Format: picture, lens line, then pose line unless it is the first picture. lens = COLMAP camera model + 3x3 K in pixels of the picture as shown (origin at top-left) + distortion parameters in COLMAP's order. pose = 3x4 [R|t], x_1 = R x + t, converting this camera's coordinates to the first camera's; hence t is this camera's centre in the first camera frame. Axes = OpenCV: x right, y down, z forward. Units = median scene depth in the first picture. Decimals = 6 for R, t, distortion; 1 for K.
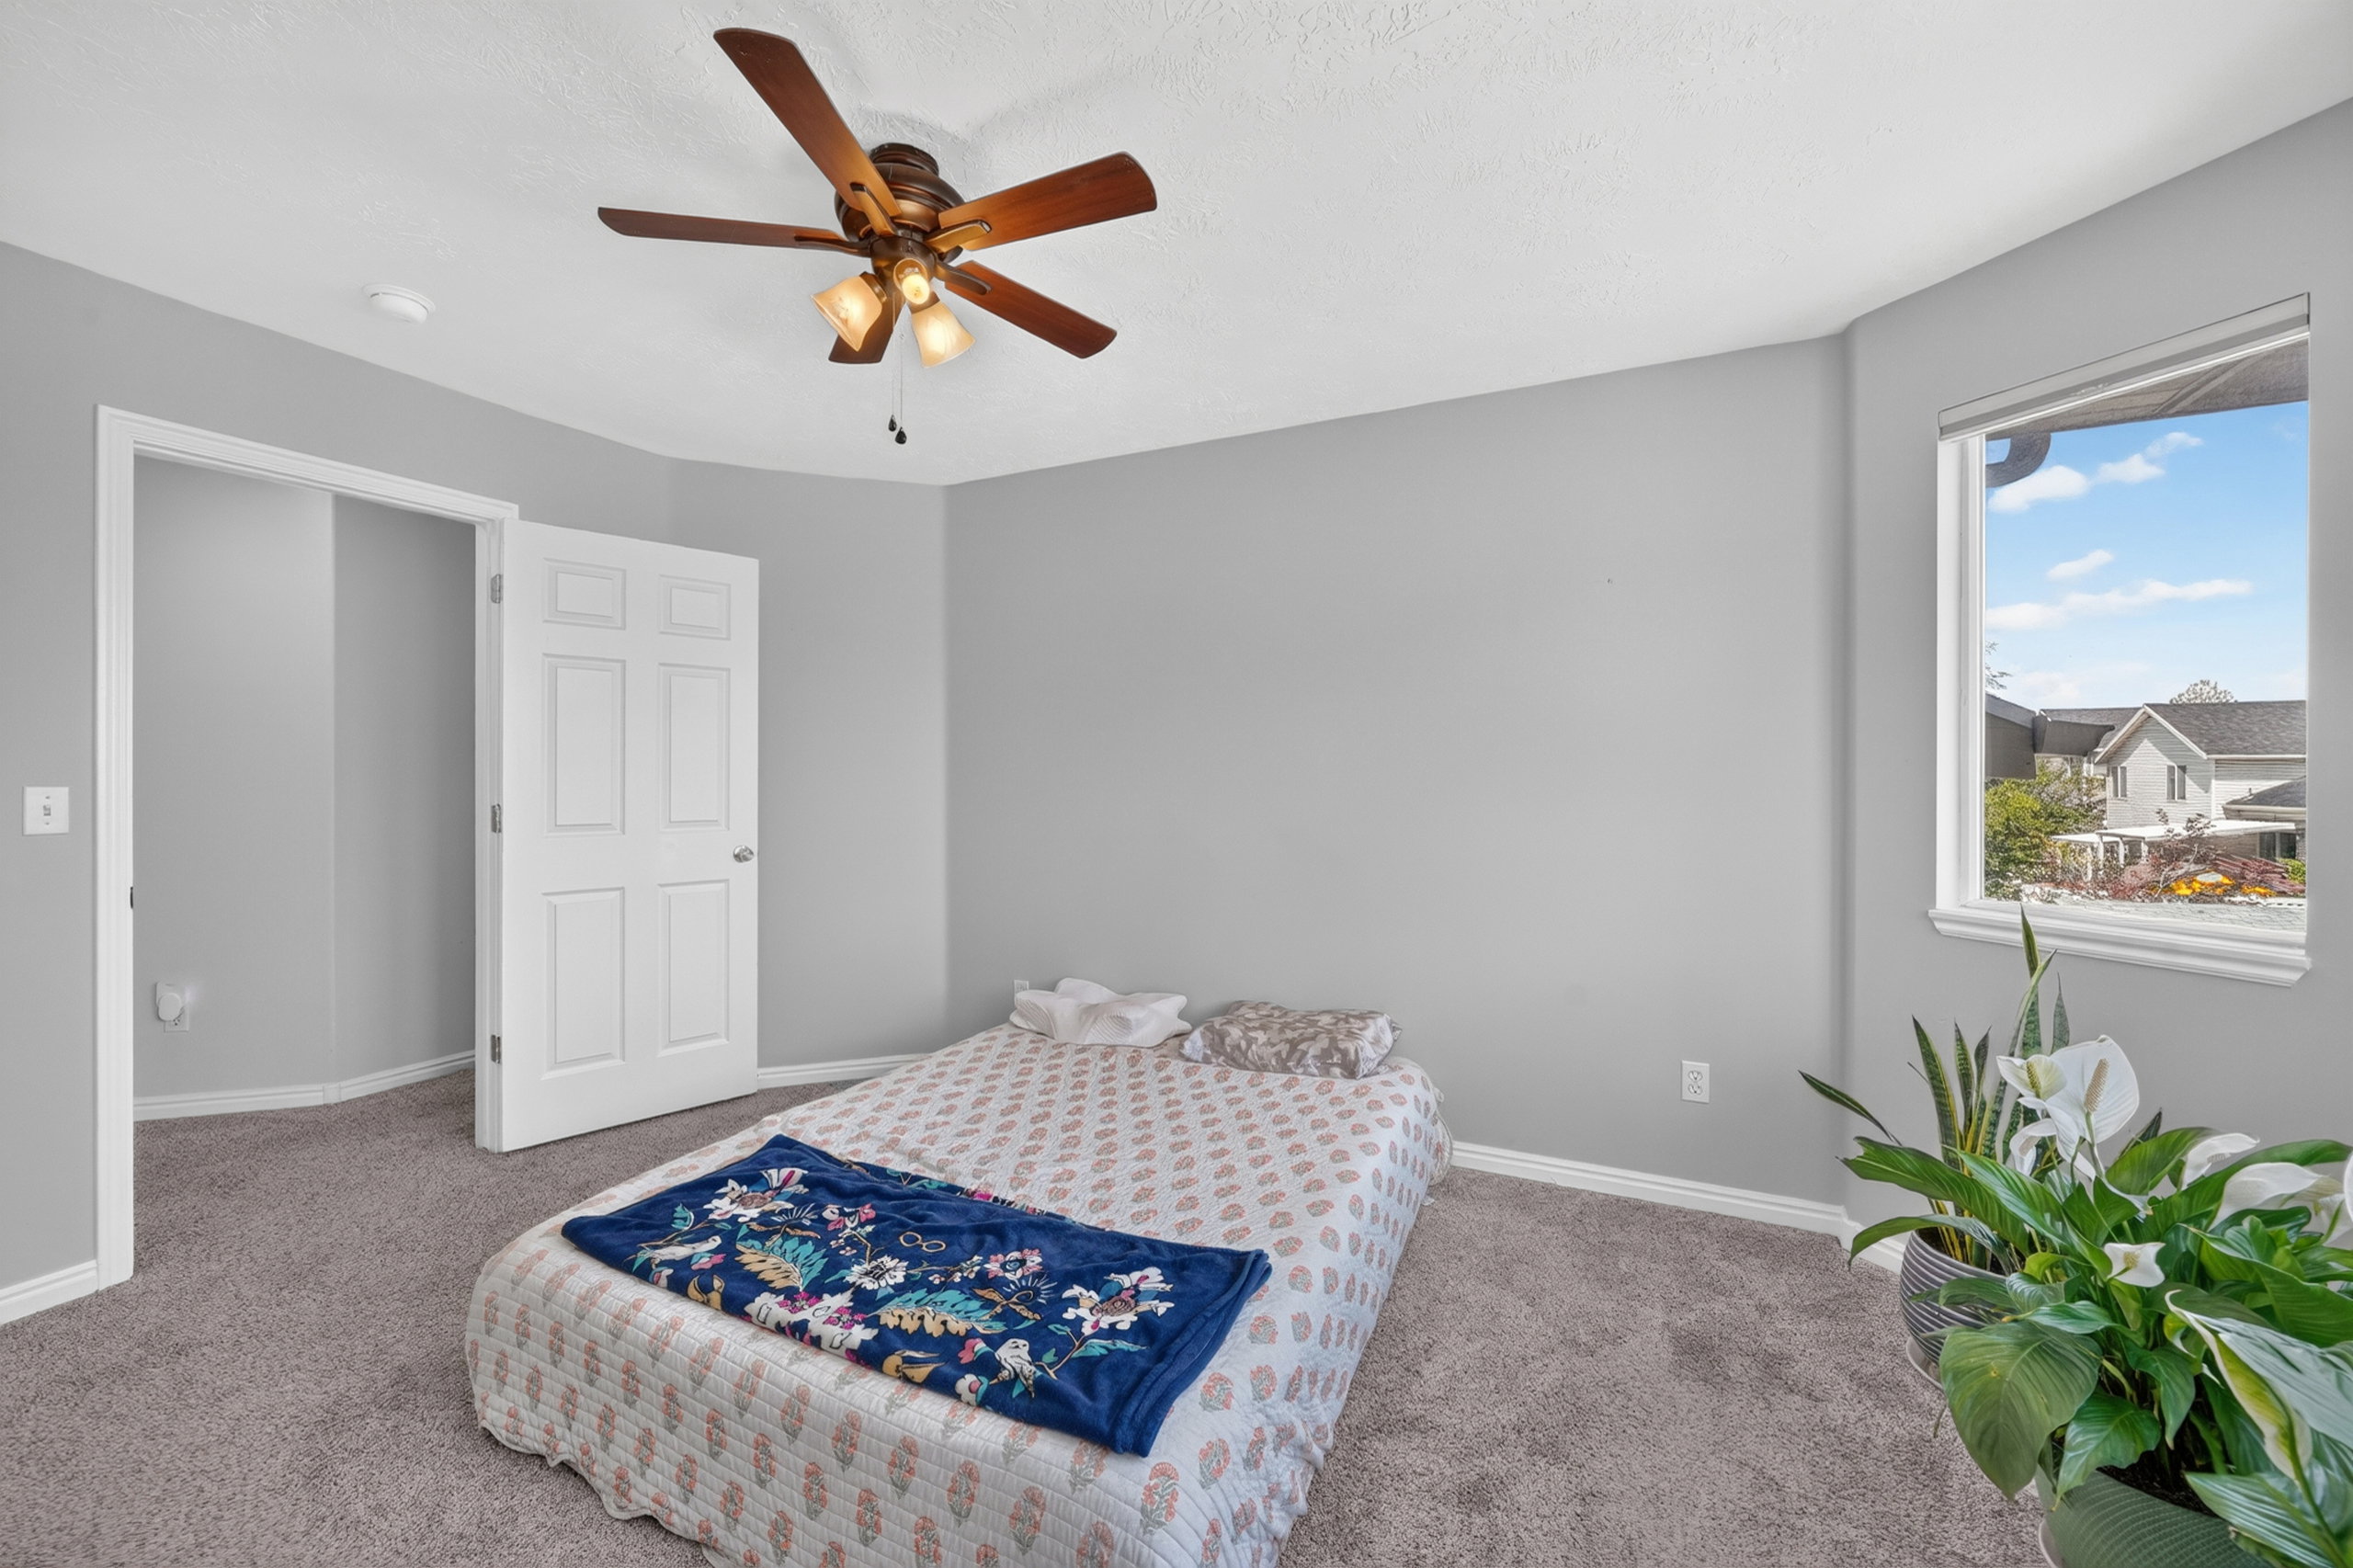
lens RADIAL K [[927.3, 0, 1173.3], [0, 927.3, 767.7], [0, 0, 1]] dist [-0.000989, -0.000149]
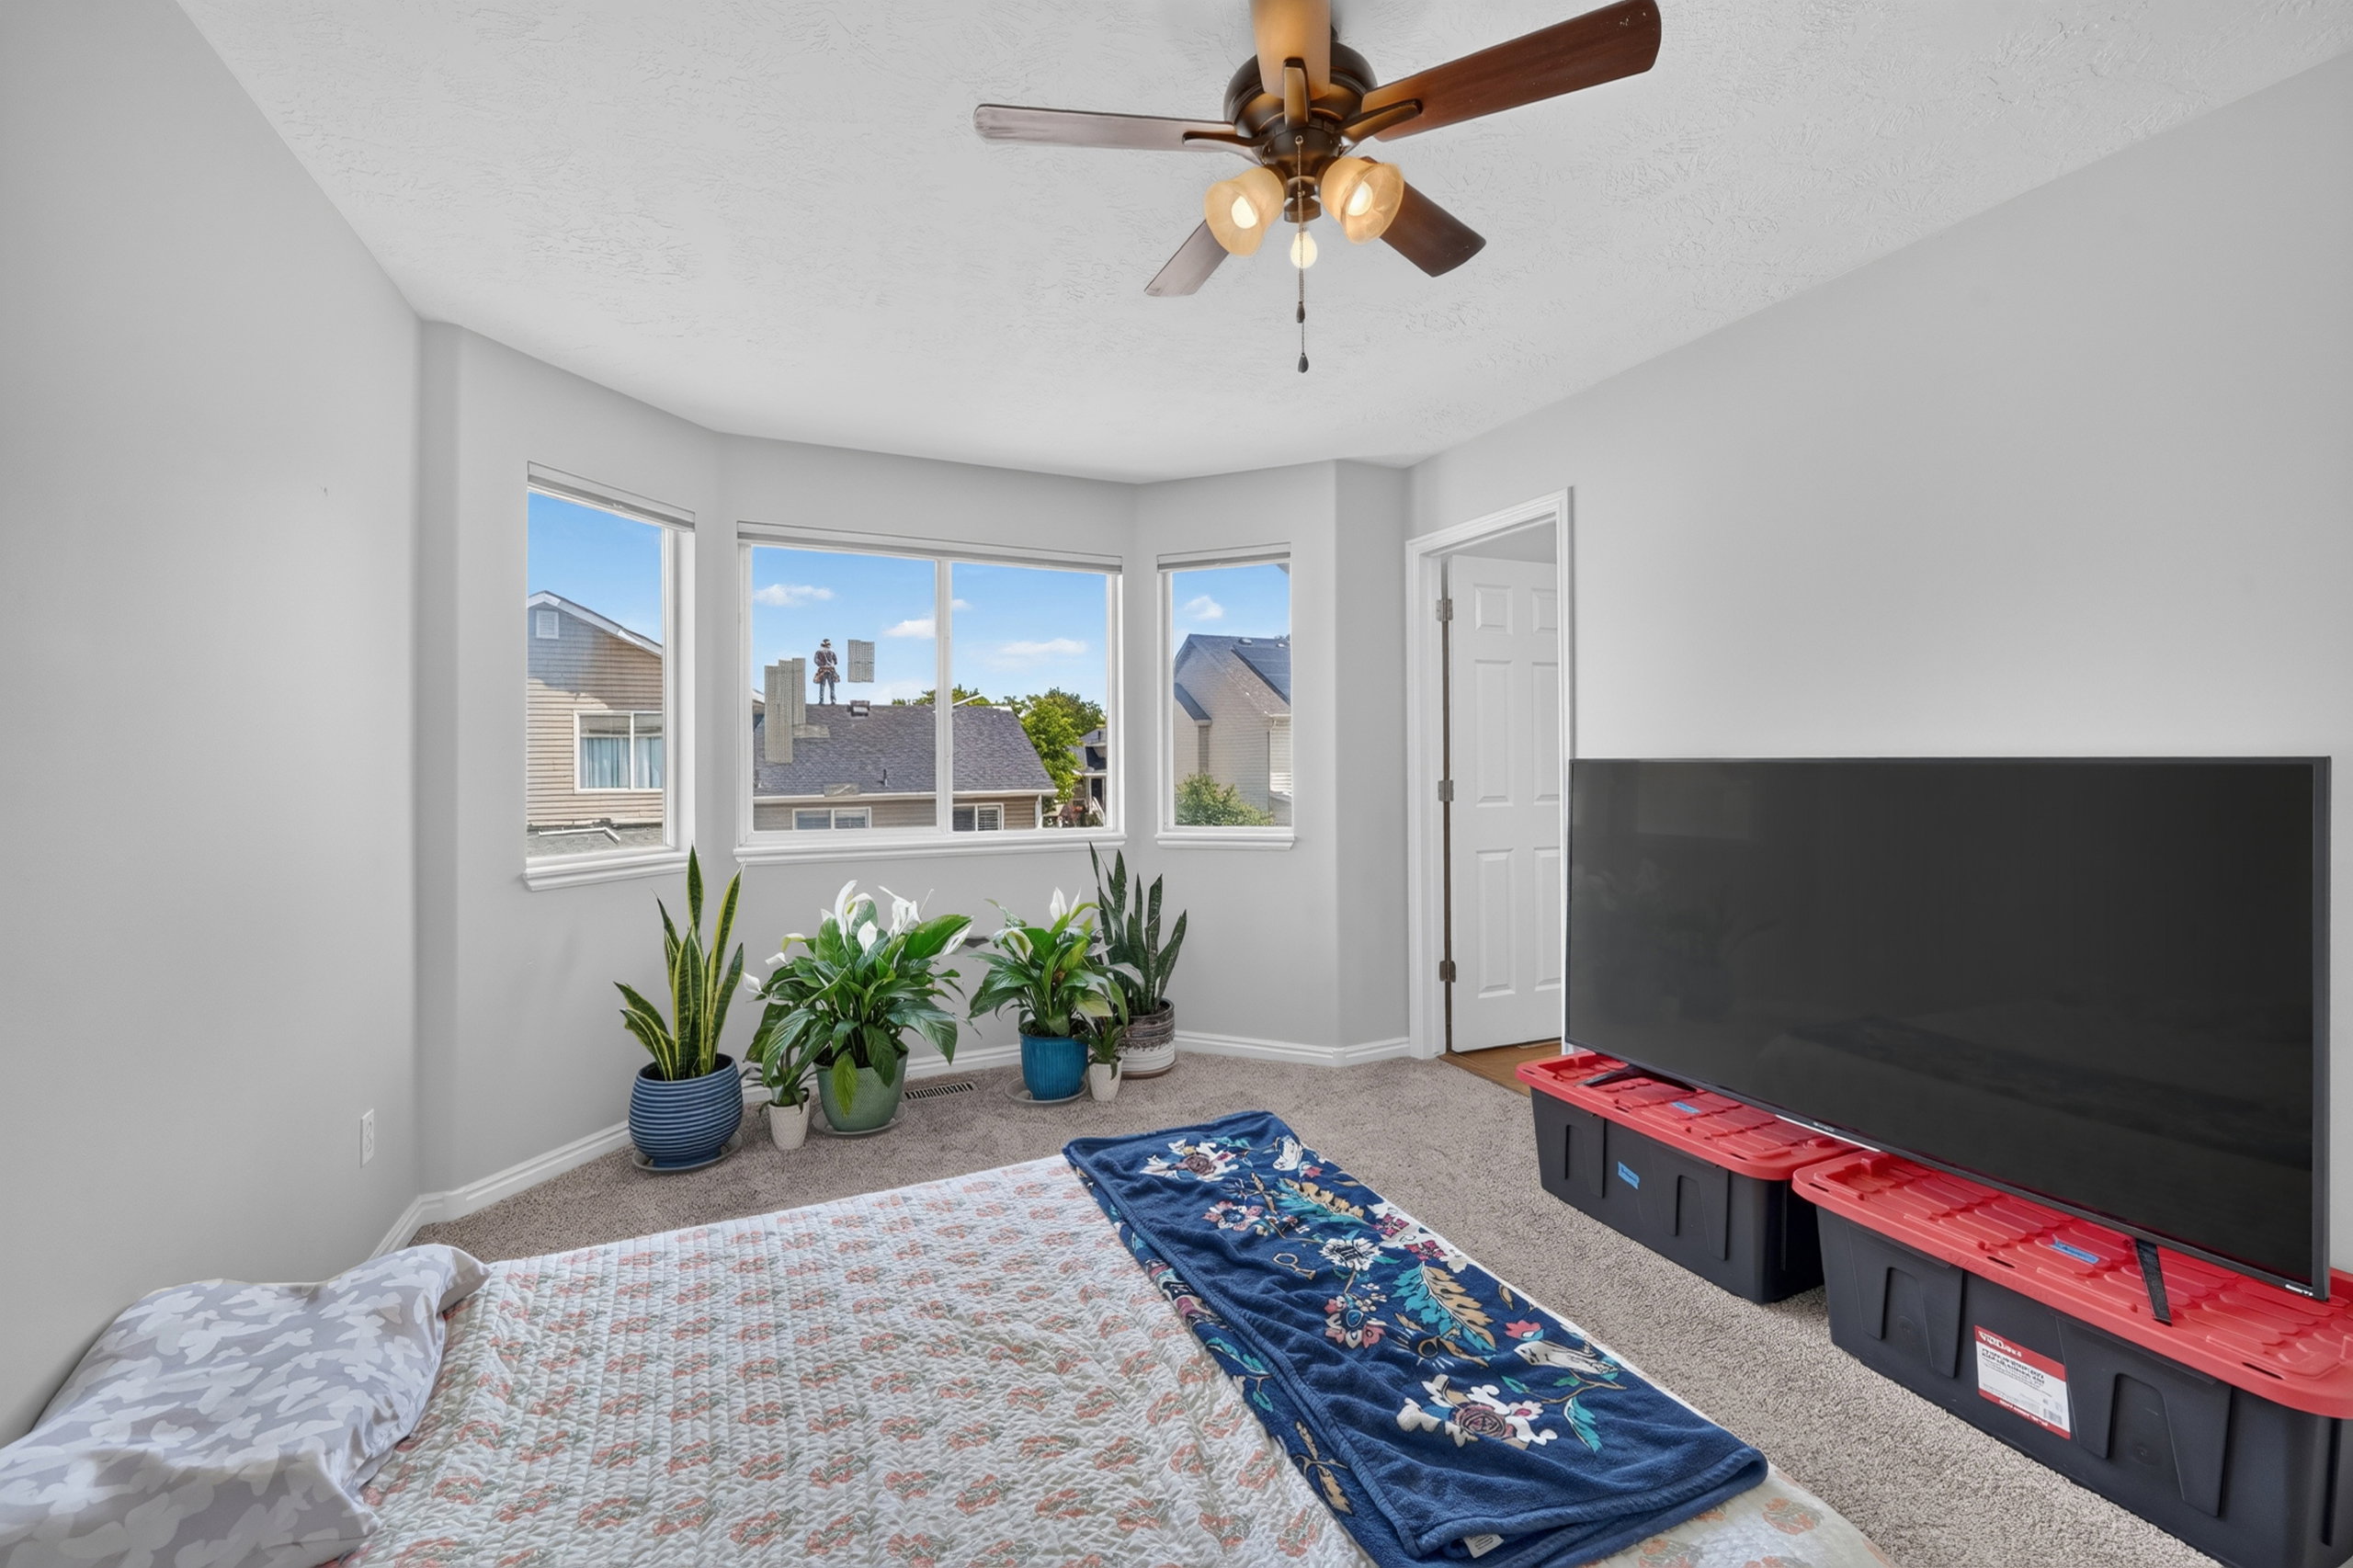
lens RADIAL K [[920.5, 0, 1177.9], [0, 920.5, 753.1], [0, 0, 1]] dist [-0.002277, -0.000224]
pose [[-0.771492, 0.002285, 0.636235, -0.816614], [-0.001307, 0.999986, -0.005176, 0.009217], [-0.636238, -0.004825, -0.771478, 1.904428]]
